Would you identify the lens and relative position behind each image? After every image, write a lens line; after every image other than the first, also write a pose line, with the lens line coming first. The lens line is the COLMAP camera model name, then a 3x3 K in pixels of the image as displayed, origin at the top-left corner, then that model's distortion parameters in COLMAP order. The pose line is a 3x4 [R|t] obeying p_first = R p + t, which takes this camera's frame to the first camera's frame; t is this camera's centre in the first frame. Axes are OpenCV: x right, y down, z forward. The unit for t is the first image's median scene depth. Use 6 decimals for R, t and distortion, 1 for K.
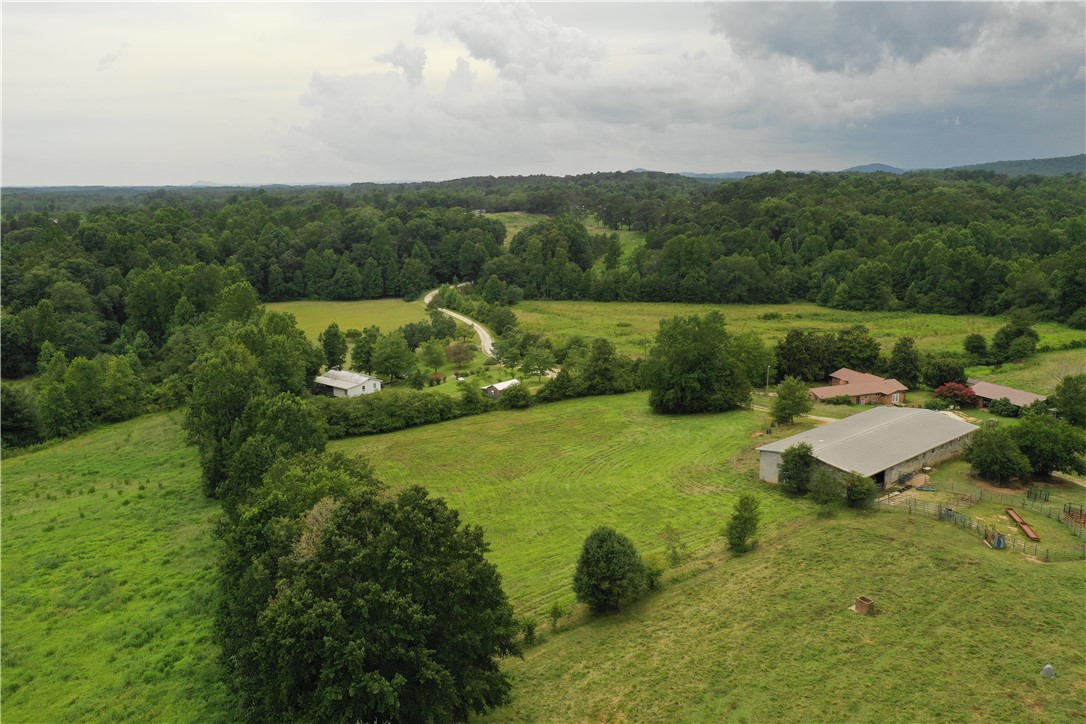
lens RADIAL K [[852.4, 0, 546.7], [0, 852.4, 363.1], [0, 0, 1]] dist [0.009982, 0.007162]
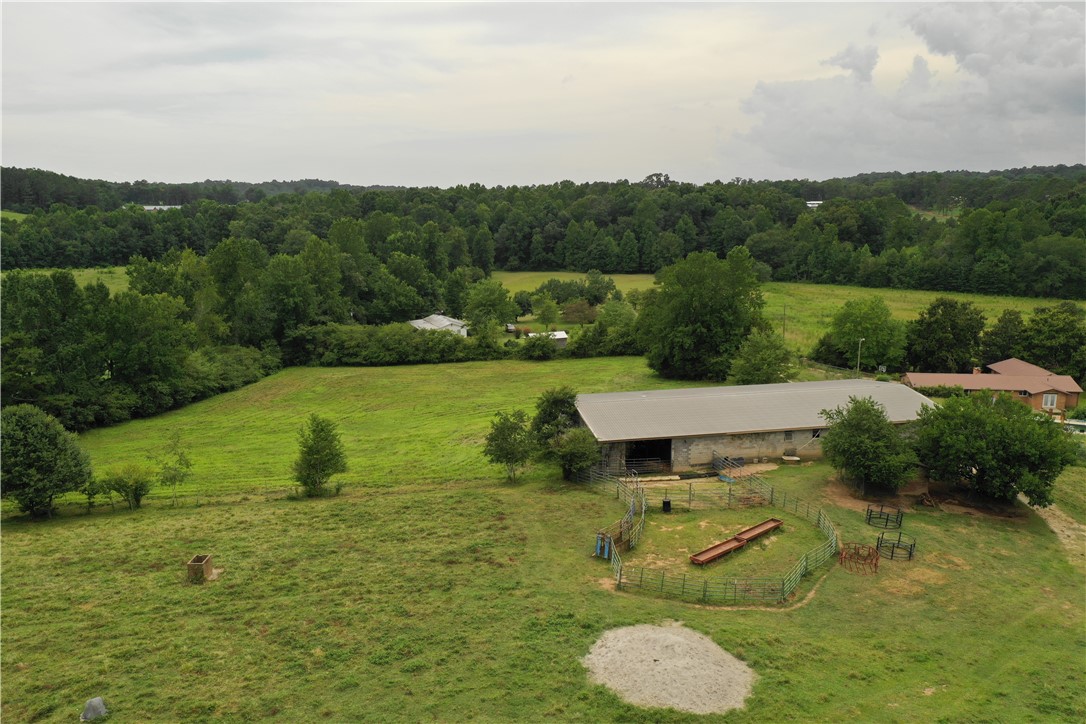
lens RADIAL K [[855.1, 0, 543.0], [0, 855.1, 362.0], [0, 0, 1]] dist [0.000360, 0.003373]
pose [[0.878564, 0.096021, -0.467873, 0.179716], [-0.100629, 0.994808, 0.015204, 0.019512], [0.466903, 0.033724, 0.883665, 0.112809]]
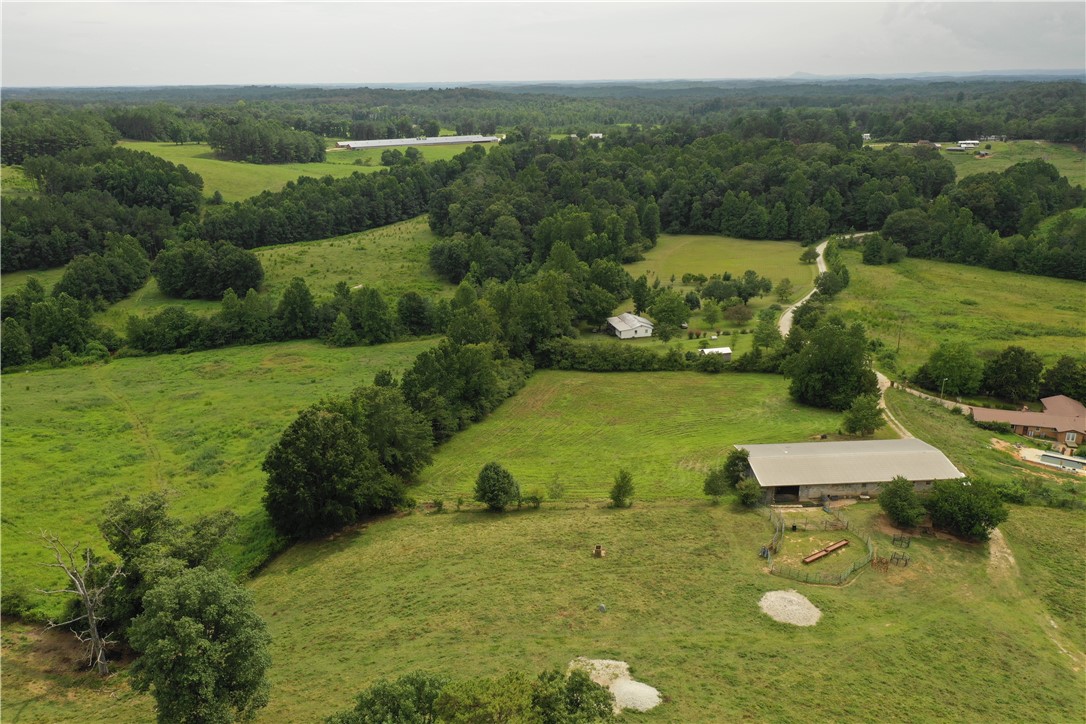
lens RADIAL K [[855.1, 0, 543.0], [0, 855.1, 362.0], [0, 0, 1]] dist [0.000360, 0.003373]
pose [[0.791292, 0.187388, -0.582017, 0.234316], [-0.117482, 0.980740, 0.156037, -0.059938], [0.600046, -0.055095, 0.798066, -0.061916]]
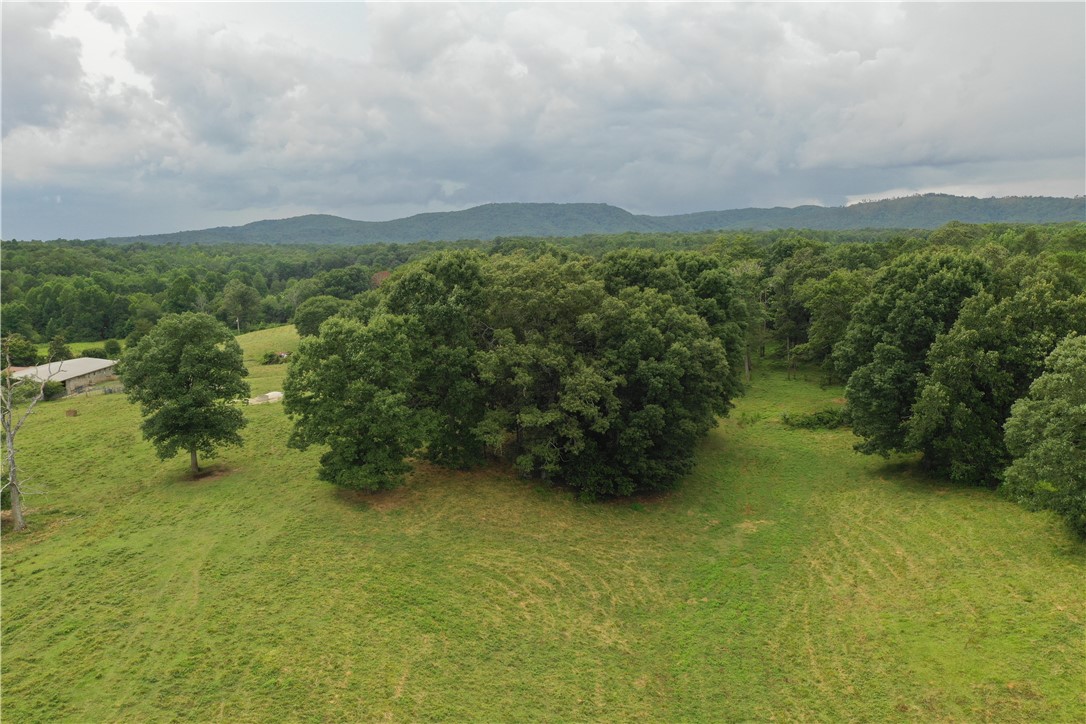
lens RADIAL K [[852.4, 0, 546.7], [0, 852.4, 363.1], [0, 0, 1]] dist [0.009982, 0.007162]
pose [[0.586473, -0.110627, 0.802378, -0.100310], [0.182675, 0.983171, 0.002033, 0.074308], [-0.789100, 0.145382, 0.596812, -0.187172]]
